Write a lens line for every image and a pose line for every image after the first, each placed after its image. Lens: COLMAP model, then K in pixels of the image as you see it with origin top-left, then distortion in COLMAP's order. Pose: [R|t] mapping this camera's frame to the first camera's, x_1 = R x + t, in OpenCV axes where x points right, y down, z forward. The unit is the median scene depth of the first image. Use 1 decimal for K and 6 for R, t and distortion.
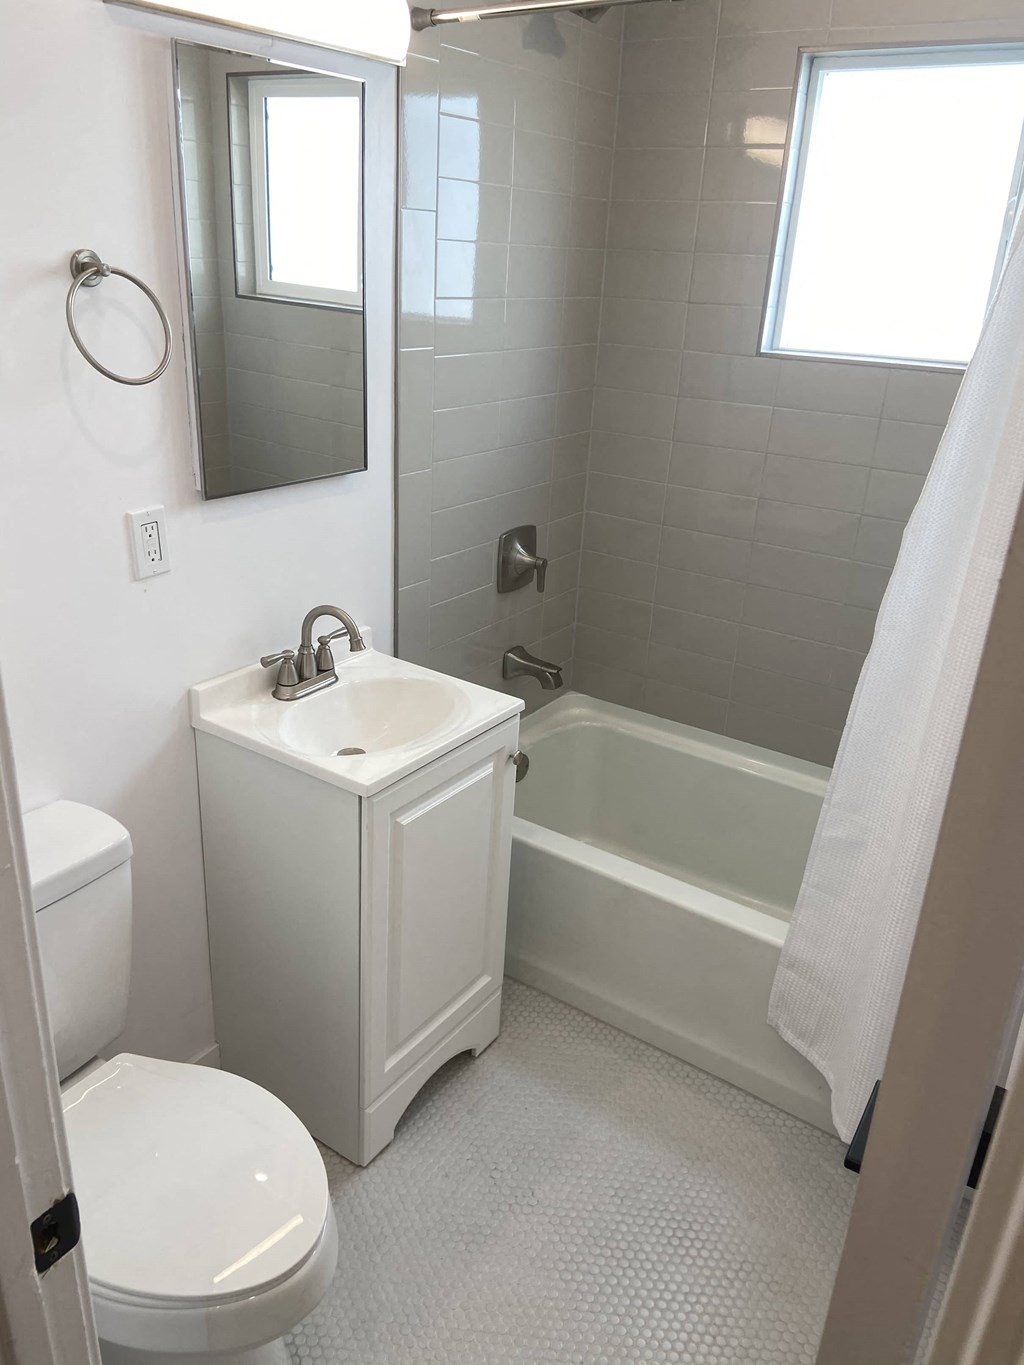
lens RADIAL K [[1001.7, 0, 512.0], [0, 1001.7, 682.5], [0, 0, 1]] dist [0.093311, -0.129279]
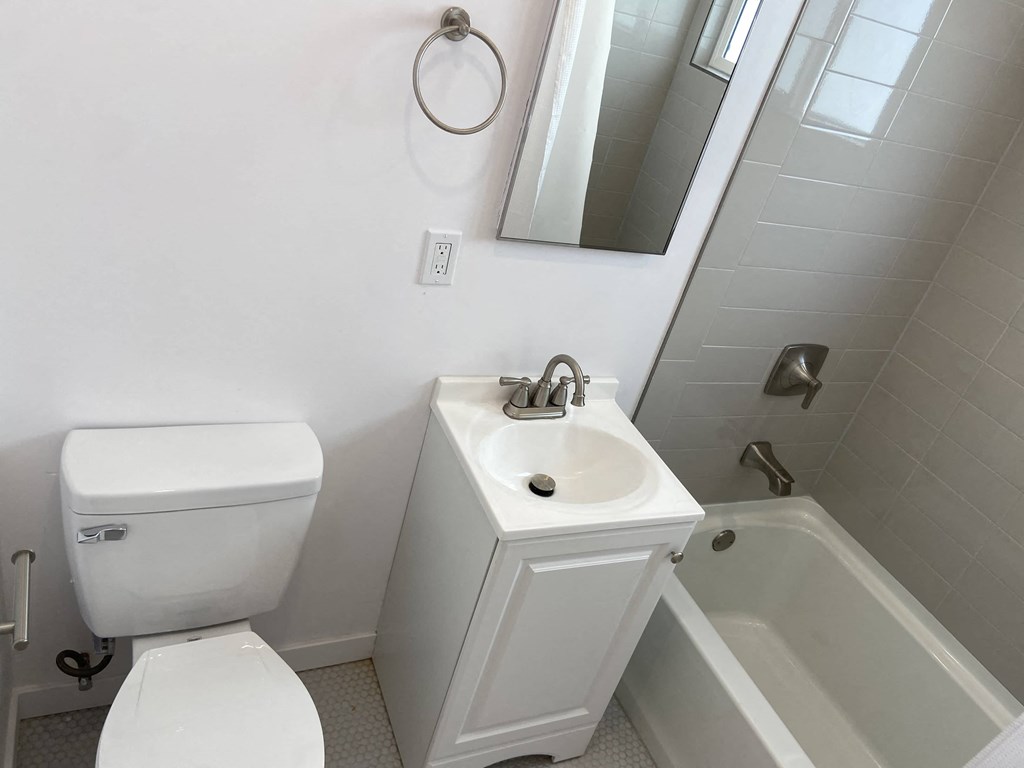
lens RADIAL K [[767.3, 0, 500.8], [0, 767.3, 375.4], [0, 0, 1]] dist [0.104906, -0.137337]
pose [[0.826689, 0.410107, -0.385224, 0.088001], [-0.396962, 0.910316, 0.117240, -0.122957], [0.398757, 0.055998, 0.915345, 0.175173]]
